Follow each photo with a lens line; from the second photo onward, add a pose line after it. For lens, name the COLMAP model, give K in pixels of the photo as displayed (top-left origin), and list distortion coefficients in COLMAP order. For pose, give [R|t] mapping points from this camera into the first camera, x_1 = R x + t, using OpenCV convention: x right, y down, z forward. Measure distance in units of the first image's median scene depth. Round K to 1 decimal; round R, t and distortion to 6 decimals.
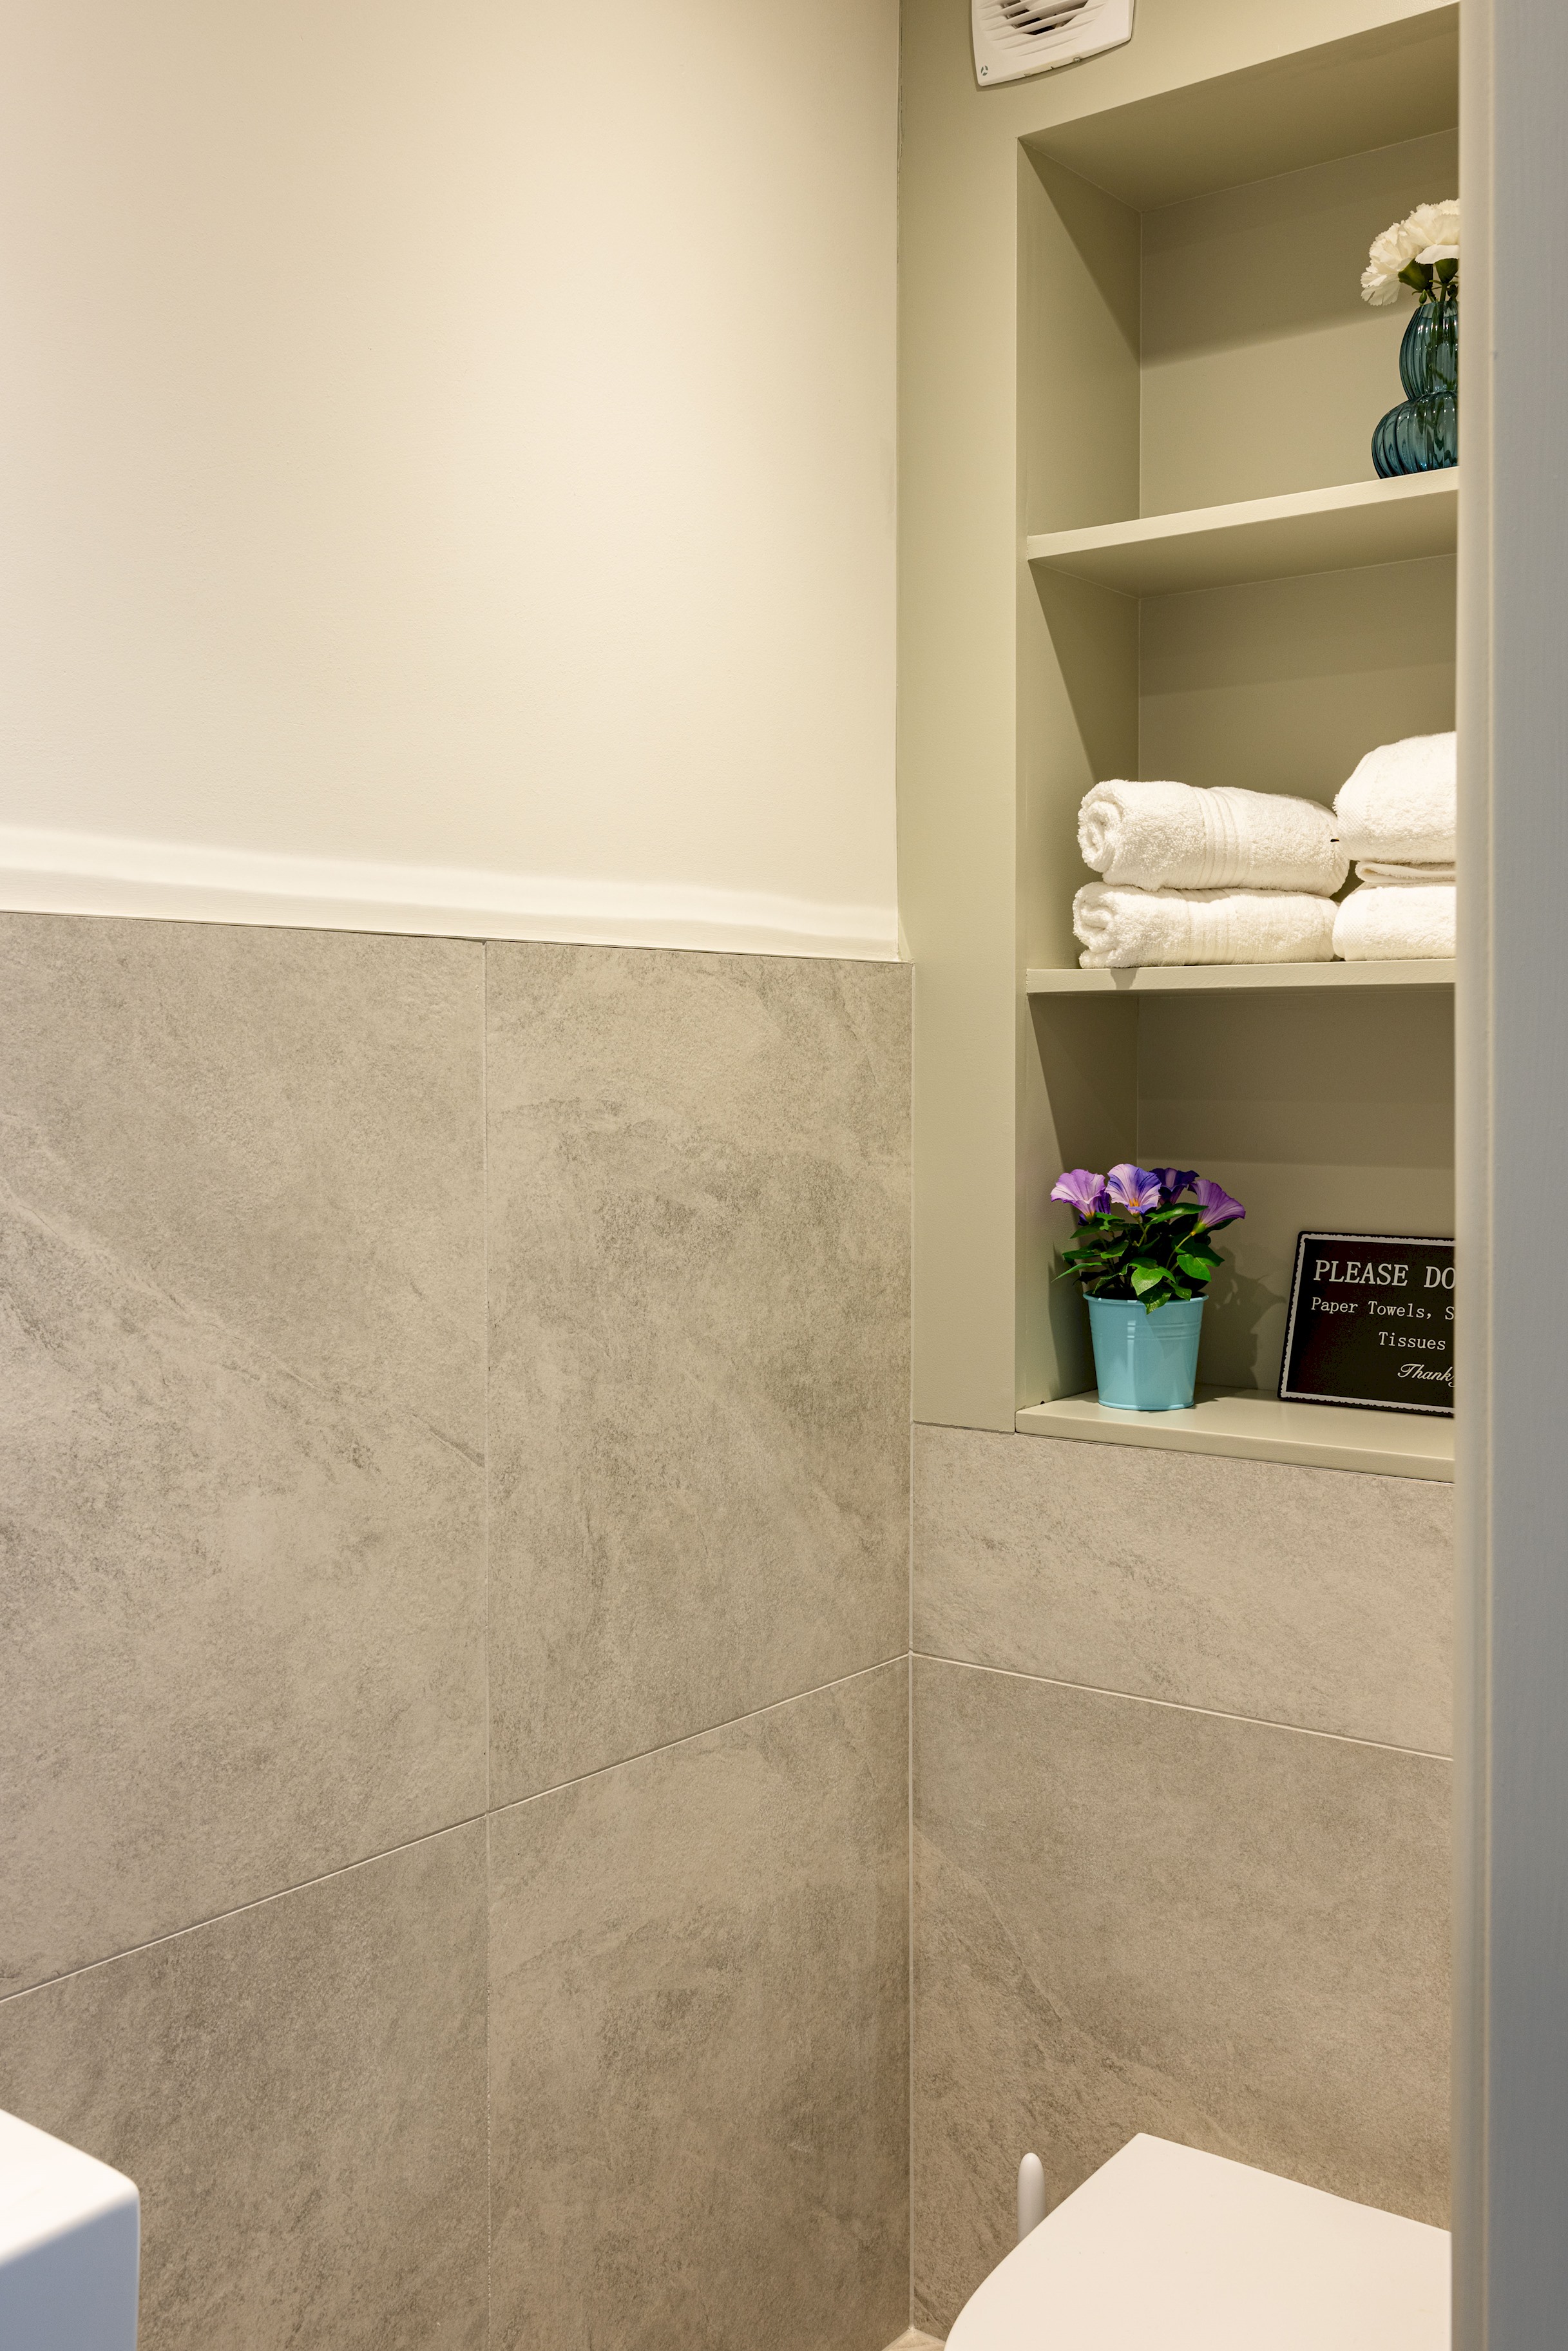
lens RADIAL K [[2092.8, 0, 784.0], [0, 2092.8, 1175.5], [0, 0, 1]] dist [-0.004997, 0.003382]
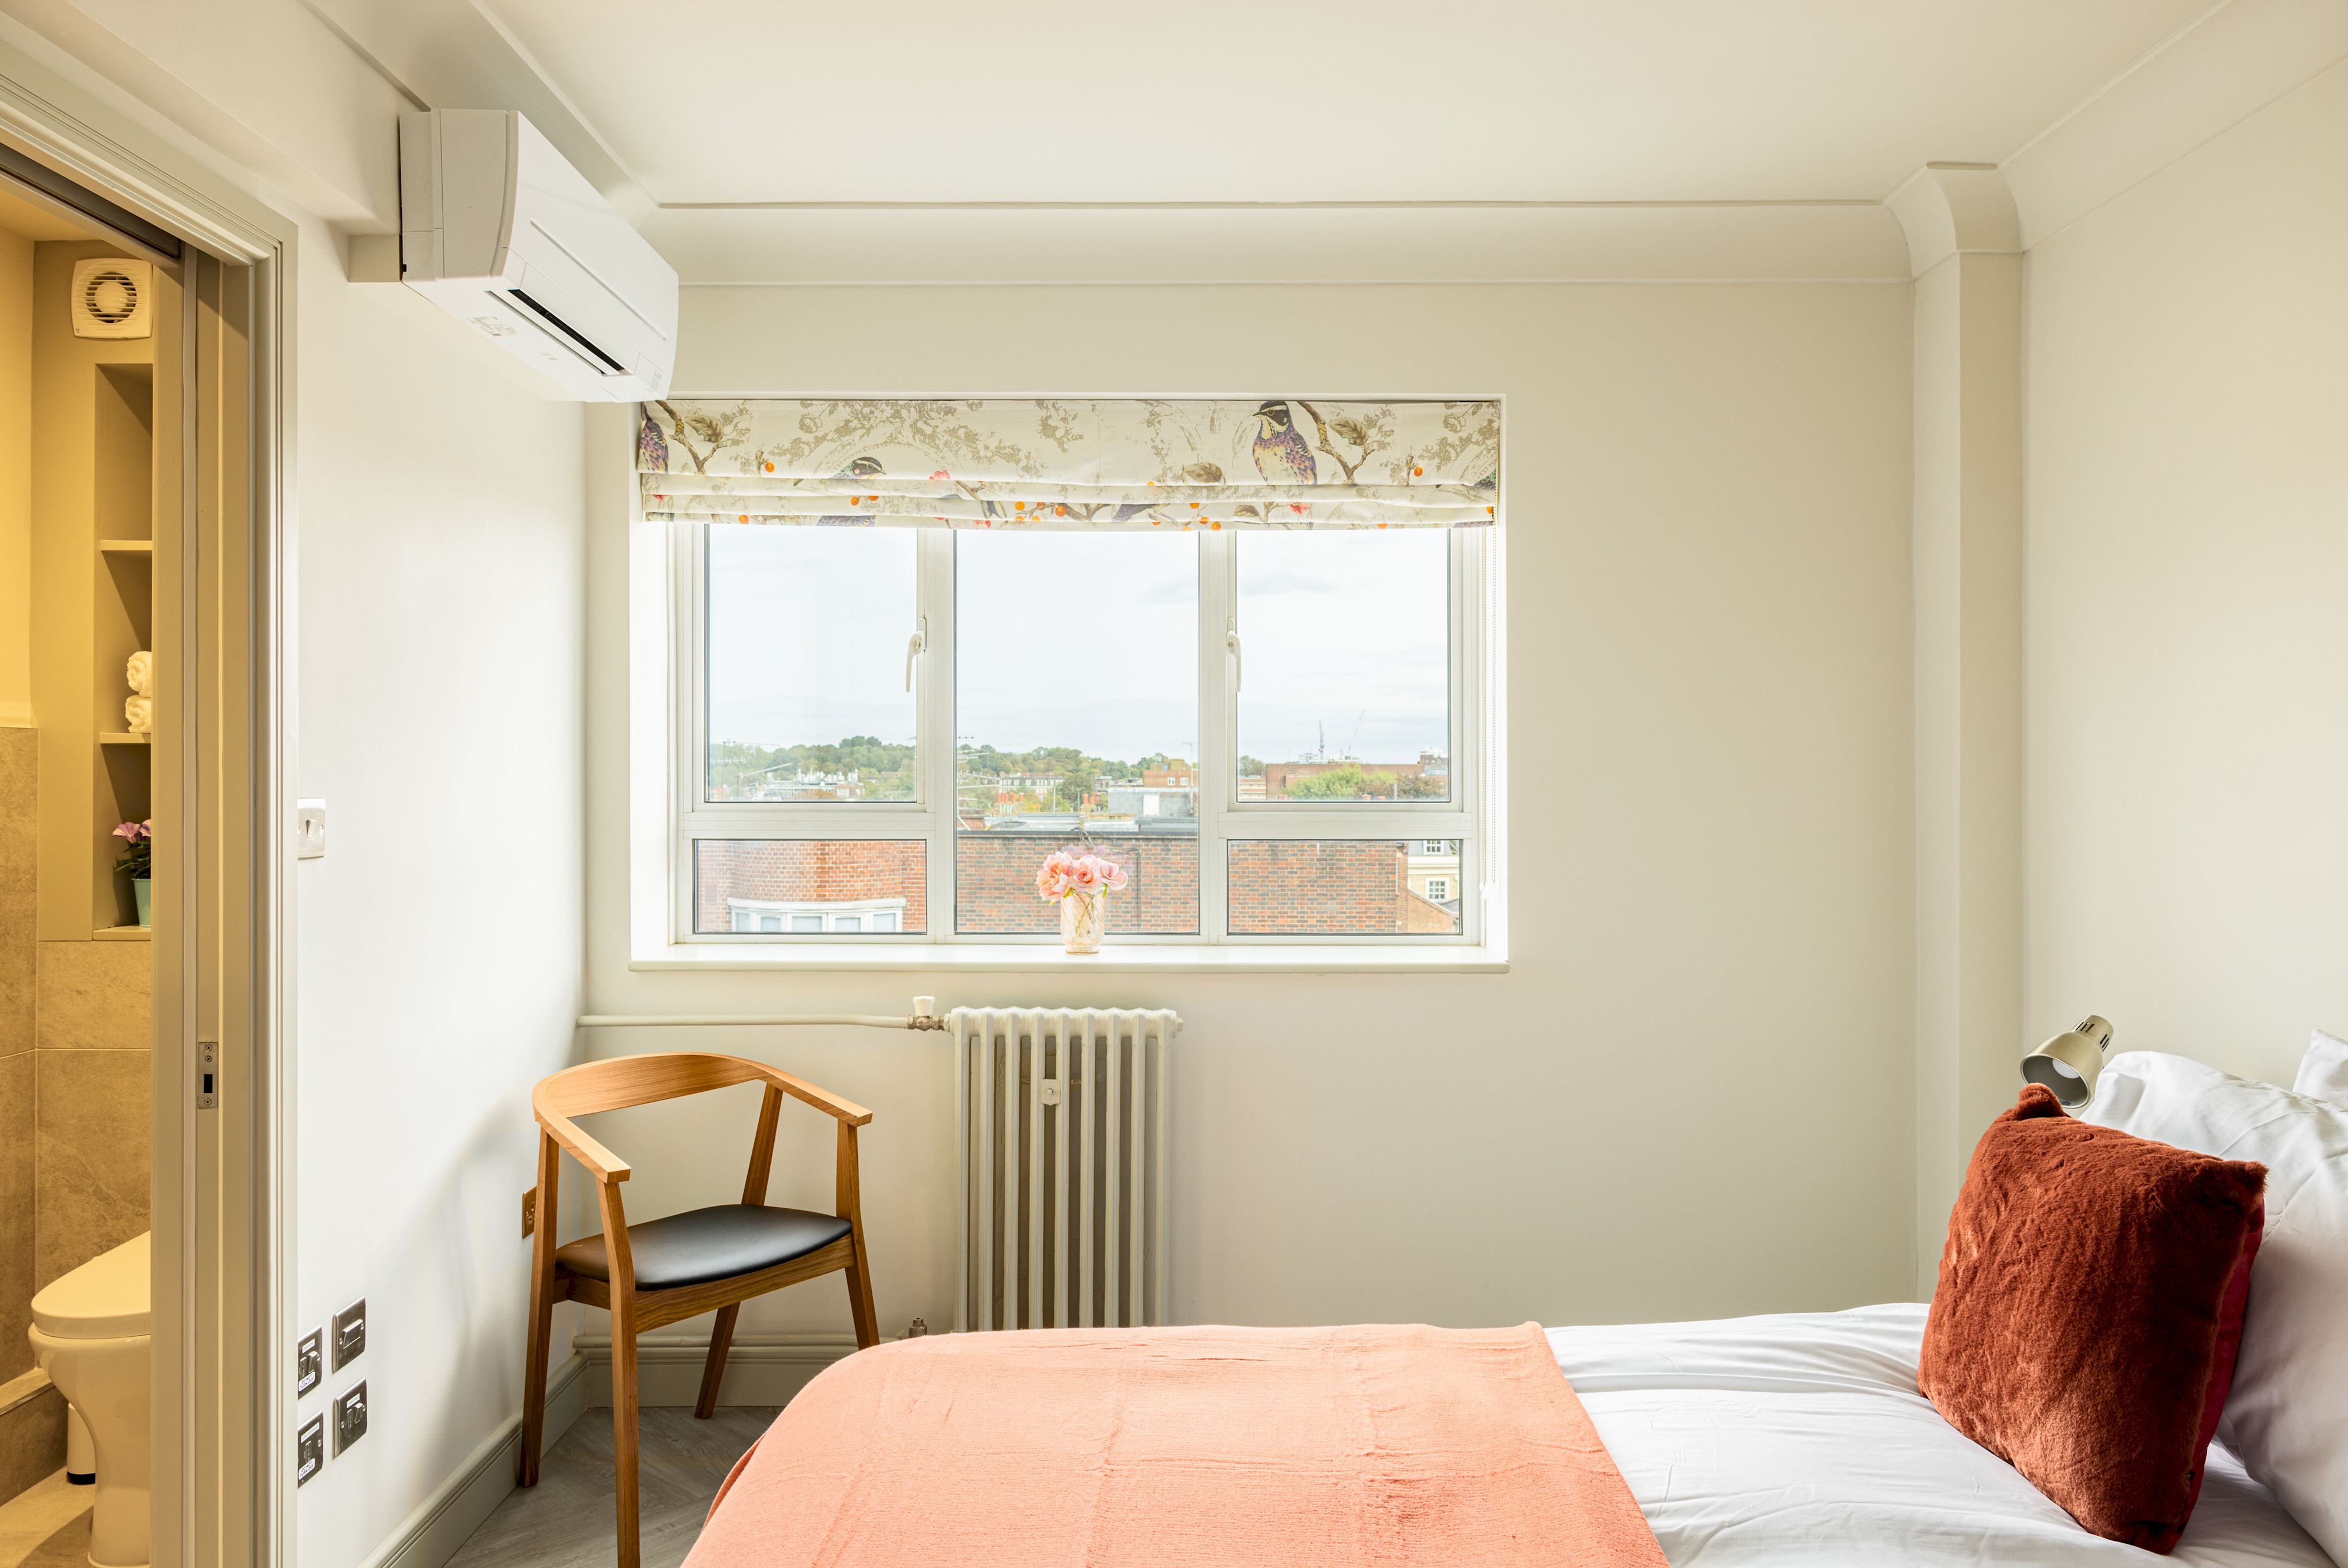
lens RADIAL K [[1566.6, 0, 1174.0], [0, 1566.6, 784.0], [0, 0, 1]] dist [0.000348, 0.000386]
pose [[0.809544, 0.002024, 0.587056, 0.062280], [0.027810, 0.998739, -0.041793, 0.057709], [-0.586400, 0.050159, 0.808467, -1.018388]]
